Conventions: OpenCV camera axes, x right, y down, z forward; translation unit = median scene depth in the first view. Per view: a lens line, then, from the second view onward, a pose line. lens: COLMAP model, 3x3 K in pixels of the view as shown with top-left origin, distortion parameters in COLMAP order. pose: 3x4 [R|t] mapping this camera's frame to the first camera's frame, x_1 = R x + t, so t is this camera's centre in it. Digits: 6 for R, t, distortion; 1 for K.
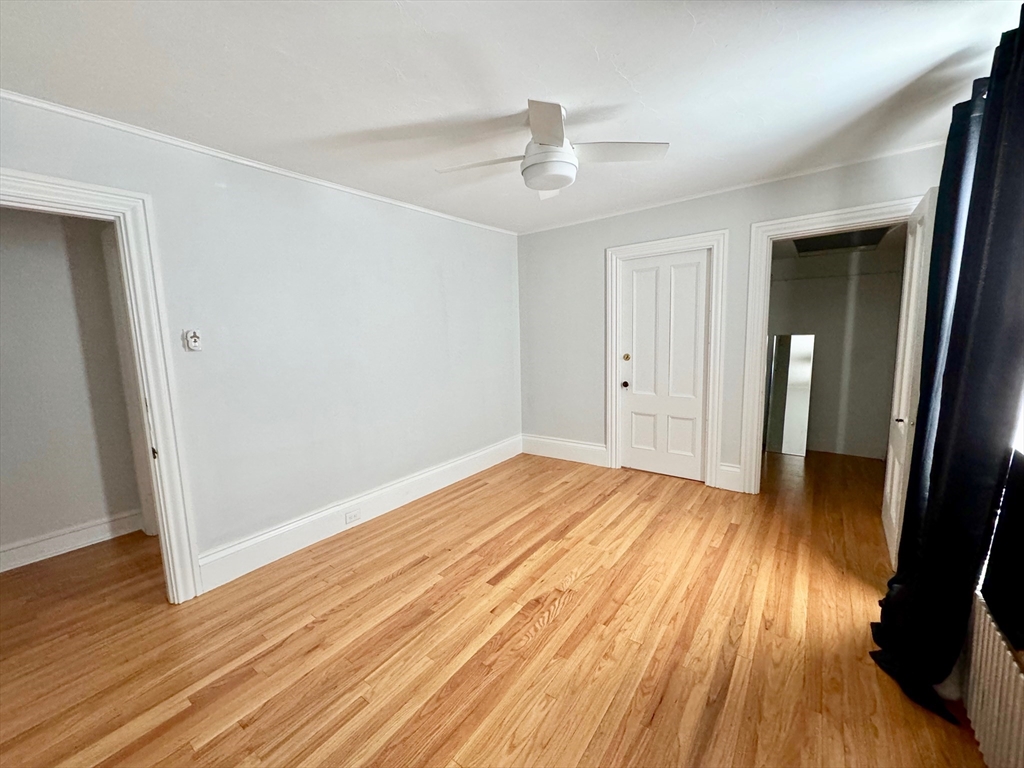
lens RADIAL K [[406.2, 0, 512.0], [0, 406.2, 384.0], [0, 0, 1]] dist [-0.002481, 0.000166]
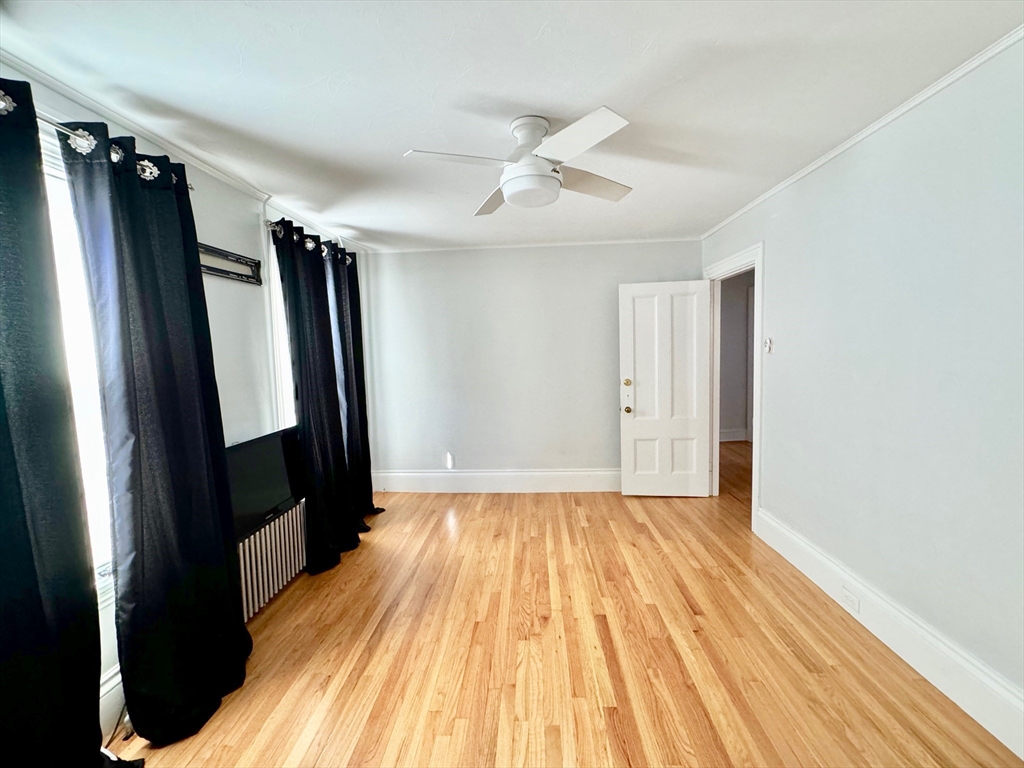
lens RADIAL K [[430.6, 0, 512.0], [0, 430.6, 384.0], [0, 0, 1]] dist [0.000443, 0.000127]
pose [[-0.826939, 0.109136, -0.551598, 0.524565], [-0.010575, 0.977791, 0.209314, -0.214331], [0.562192, 0.178923, -0.807420, 1.353569]]
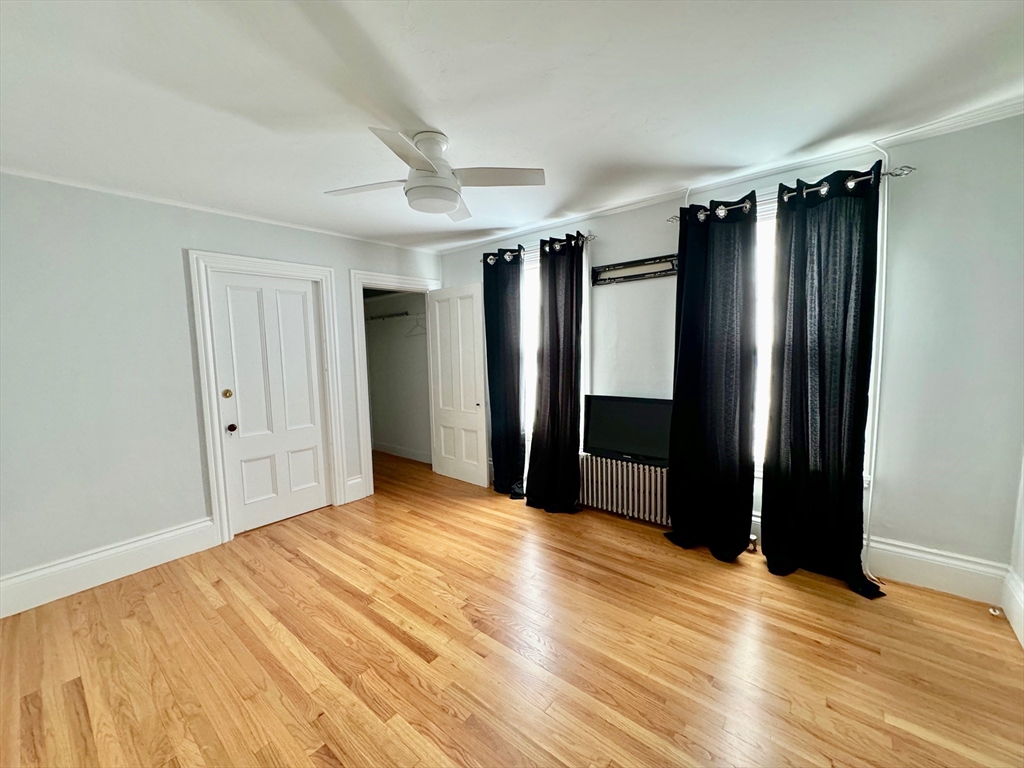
lens RADIAL K [[406.2, 0, 512.0], [0, 406.2, 384.0], [0, 0, 1]] dist [-0.002481, 0.000166]
pose [[0.048172, -0.057979, 0.997155, -0.692177], [0.153536, 0.986879, 0.049965, -0.056405], [-0.986968, 0.150692, 0.056442, 0.602797]]
